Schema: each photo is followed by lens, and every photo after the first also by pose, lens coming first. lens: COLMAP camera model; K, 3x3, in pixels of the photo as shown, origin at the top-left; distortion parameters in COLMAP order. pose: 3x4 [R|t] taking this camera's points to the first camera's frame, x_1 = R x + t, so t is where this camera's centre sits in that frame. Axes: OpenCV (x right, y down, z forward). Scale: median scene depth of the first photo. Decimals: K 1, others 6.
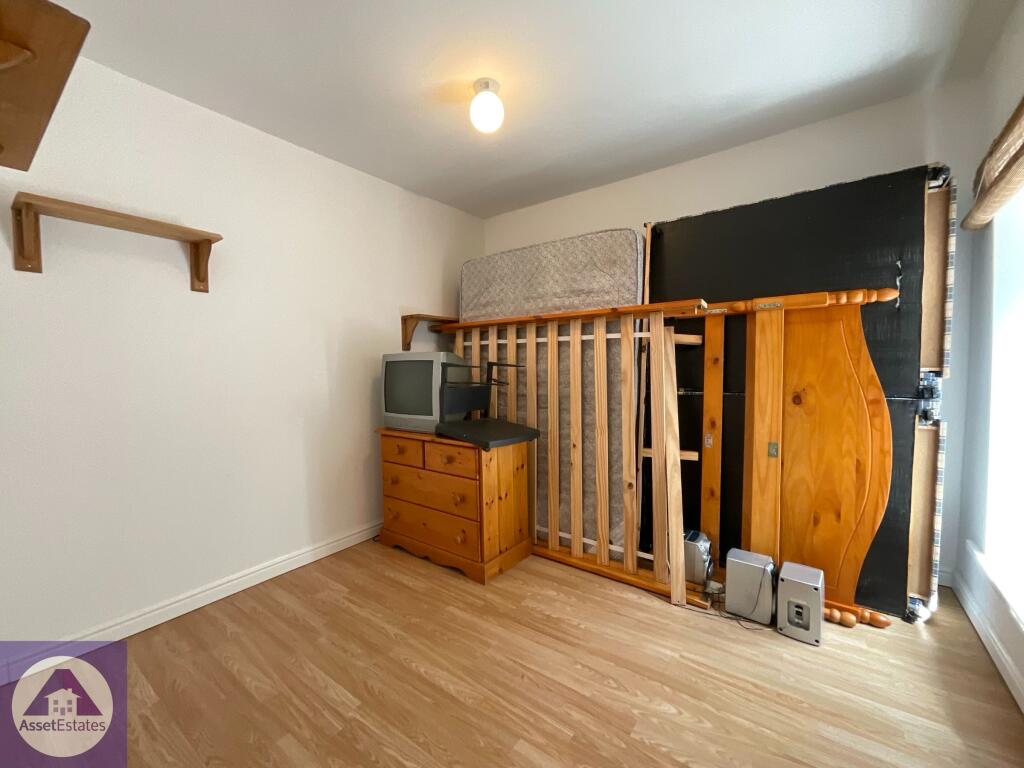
lens RADIAL K [[411.7, 0, 512.0], [0, 411.7, 384.0], [0, 0, 1]] dist [0.001116, 0.000098]
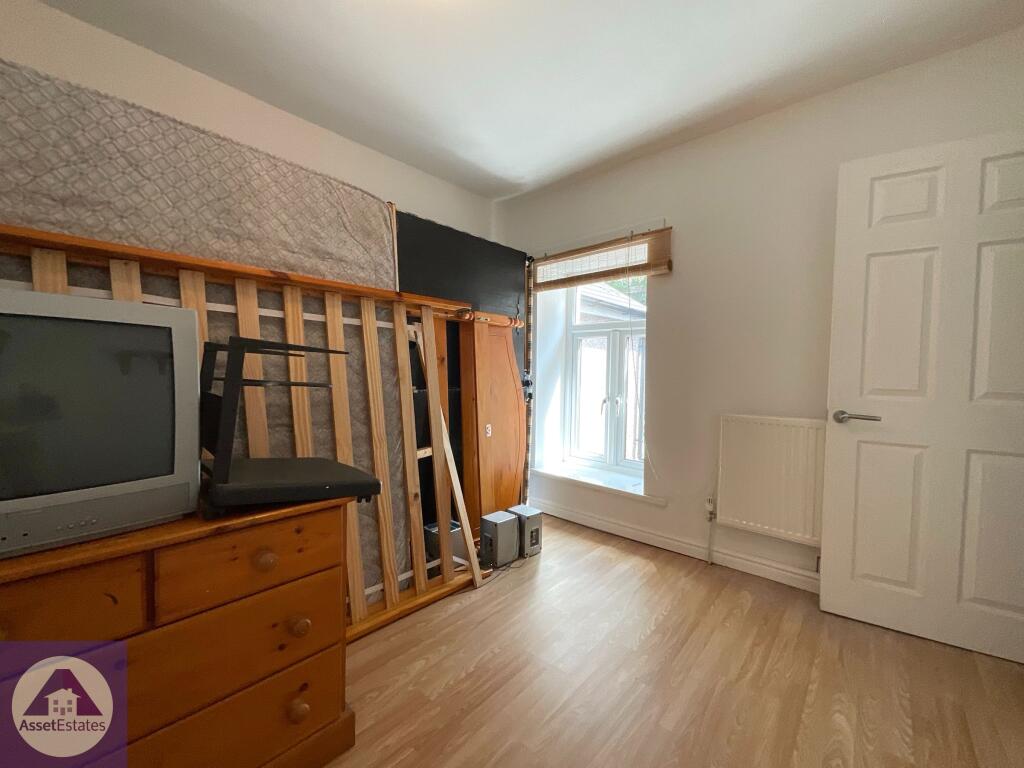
lens RADIAL K [[411.7, 0, 512.0], [0, 411.7, 384.0], [0, 0, 1]] dist [0.001116, 0.000098]
pose [[0.109001, -0.015613, 0.993919, -0.563937], [0.030938, 0.999446, 0.012307, -0.000336], [-0.993560, 0.029409, 0.109423, 0.680683]]
